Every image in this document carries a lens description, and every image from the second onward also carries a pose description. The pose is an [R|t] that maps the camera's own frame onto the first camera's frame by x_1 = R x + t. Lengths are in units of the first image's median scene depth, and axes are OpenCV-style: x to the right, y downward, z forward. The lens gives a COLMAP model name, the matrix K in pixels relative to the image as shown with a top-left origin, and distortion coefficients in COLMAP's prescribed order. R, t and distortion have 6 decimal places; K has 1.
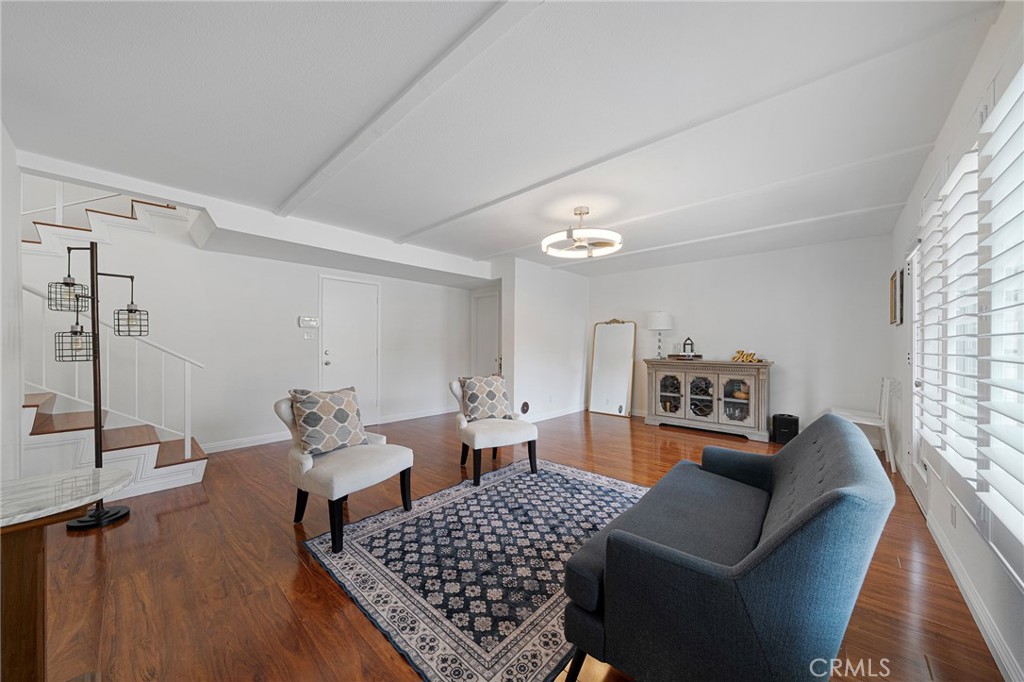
lens RADIAL K [[355.9, 0, 504.8], [0, 355.9, 344.1], [0, 0, 1]] dist [-0.000297, -0.000166]
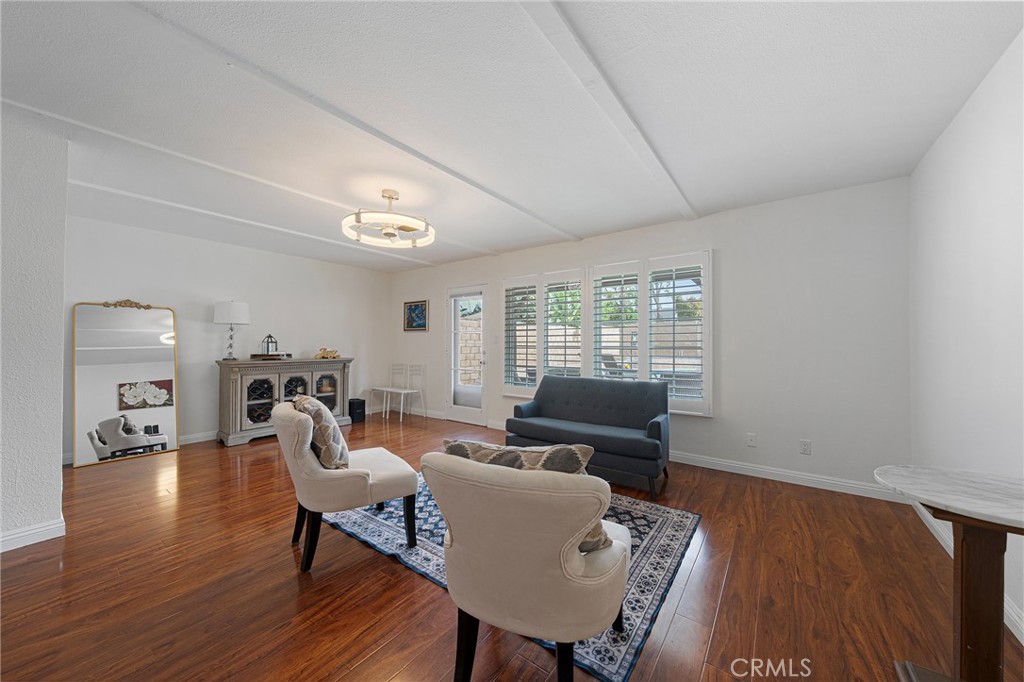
lens RADIAL K [[361.9, 0, 512.0], [0, 361.9, 341.0], [0, 0, 1]] dist [0.000499, 0.000022]
pose [[-0.113037, 0.003759, 0.993584, -0.477190], [-0.004798, 0.999979, -0.004329, -0.001760], [-0.993579, -0.005257, -0.113016, 0.524080]]
